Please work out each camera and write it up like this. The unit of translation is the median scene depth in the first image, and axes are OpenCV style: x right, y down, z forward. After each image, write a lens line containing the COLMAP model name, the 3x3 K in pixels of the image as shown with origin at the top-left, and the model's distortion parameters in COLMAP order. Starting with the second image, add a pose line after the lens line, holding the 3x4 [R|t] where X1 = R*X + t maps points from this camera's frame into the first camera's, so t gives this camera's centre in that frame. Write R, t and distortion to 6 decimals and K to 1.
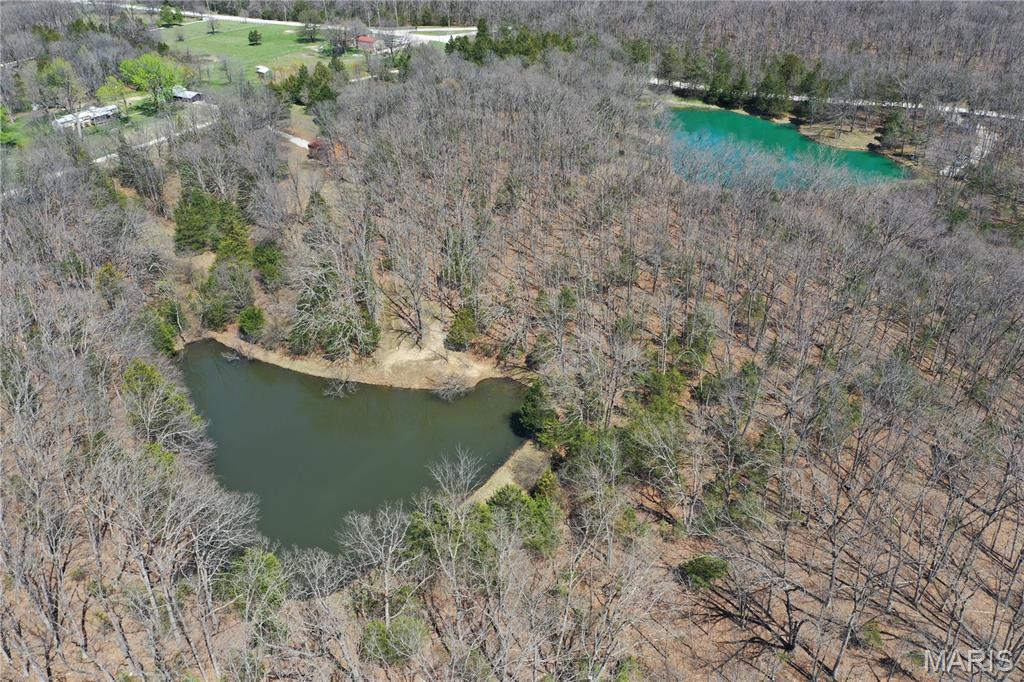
lens RADIAL K [[802.8, 0, 511.8], [0, 802.8, 338.6], [0, 0, 1]] dist [-0.007937, 0.001879]
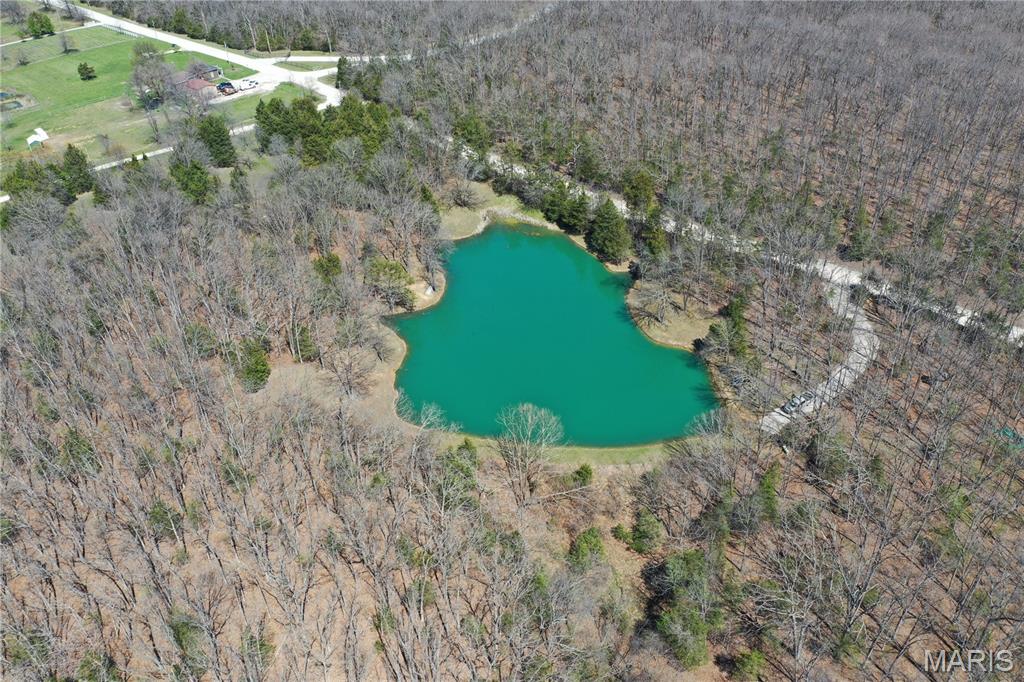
lens RADIAL K [[802.8, 0, 514.4], [0, 802.8, 341.0], [0, 0, 1]] dist [-0.007937, 0.001879]
pose [[0.993225, 0.061524, -0.098585, 0.304411], [-0.052293, 0.994233, 0.093632, -0.256323], [0.103777, -0.087842, 0.990714, 0.237975]]
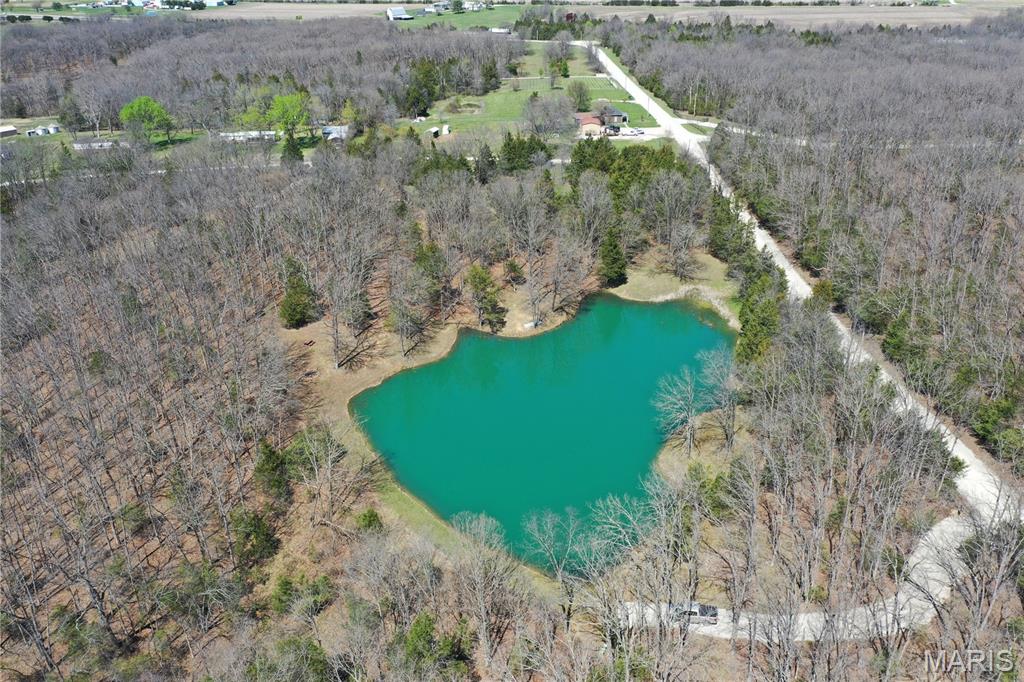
lens RADIAL K [[802.8, 0, 513.8], [0, 802.8, 347.8], [0, 0, 1]] dist [-0.007937, 0.001879]
pose [[0.613339, 0.373260, -0.696054, 0.593991], [-0.401188, 0.906359, 0.132523, -0.292192], [0.680341, 0.197967, 0.705653, 0.470631]]
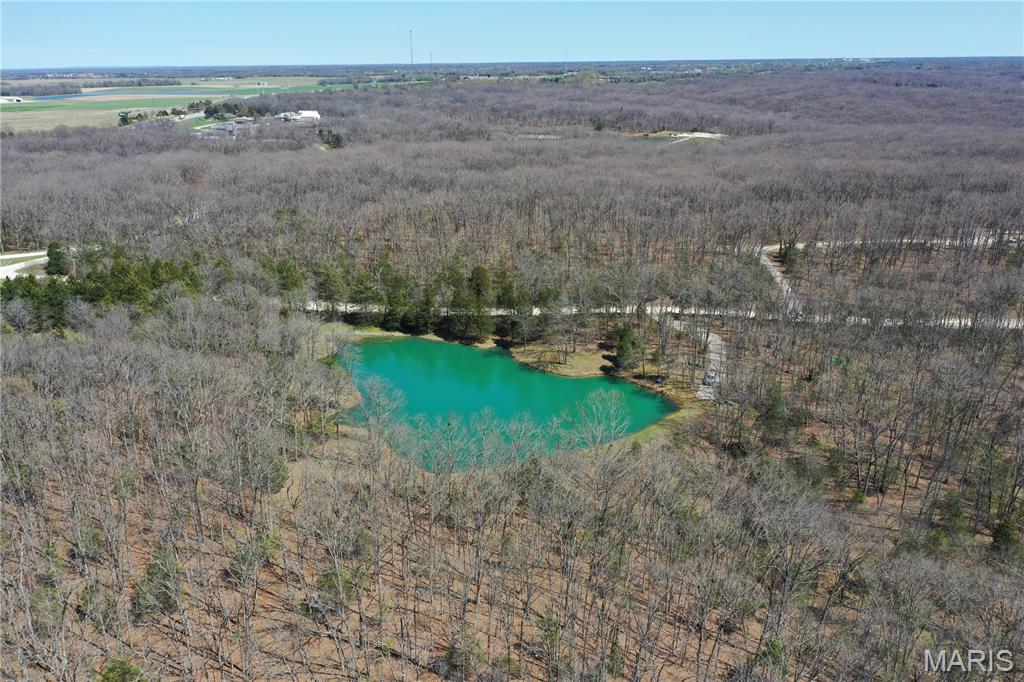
lens RADIAL K [[802.8, 0, 511.6], [0, 802.8, 342.8], [0, 0, 1]] dist [-0.007937, 0.001879]
pose [[0.882270, -0.138734, 0.449836, -0.010978], [0.222718, 0.964888, -0.139239, -0.145748], [-0.414725, 0.223033, 0.882190, 0.248673]]
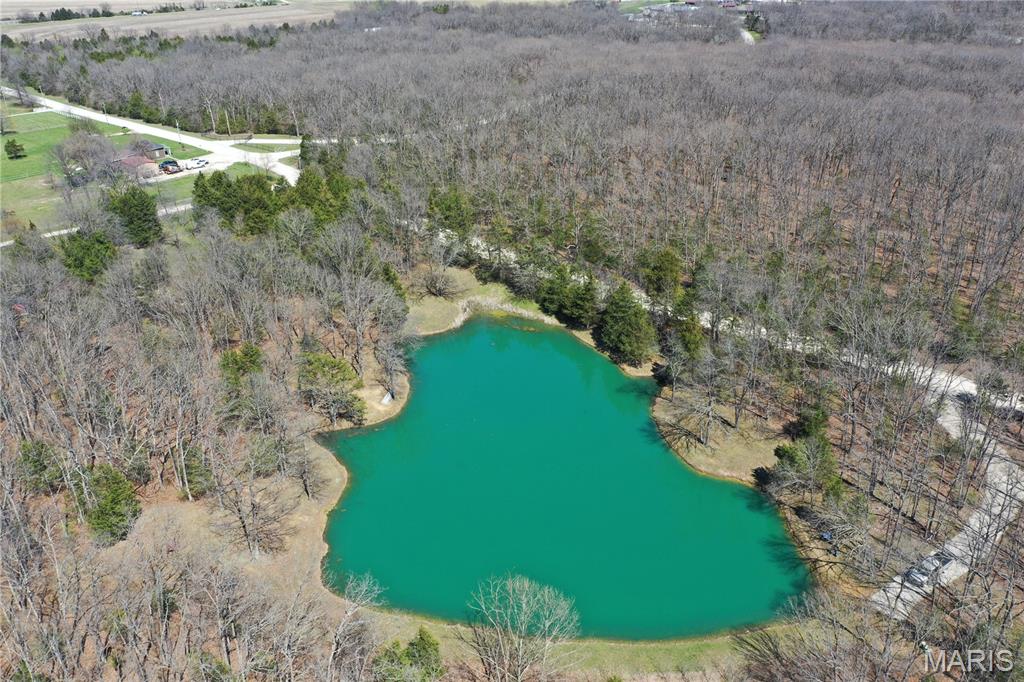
lens RADIAL K [[802.8, 0, 514.1], [0, 802.8, 341.9], [0, 0, 1]] dist [-0.007937, 0.001879]
pose [[0.994259, 0.055327, -0.091583, 0.286997], [-0.060426, 0.996718, -0.053877, -0.244434], [0.088301, 0.059102, 0.994339, 0.412916]]
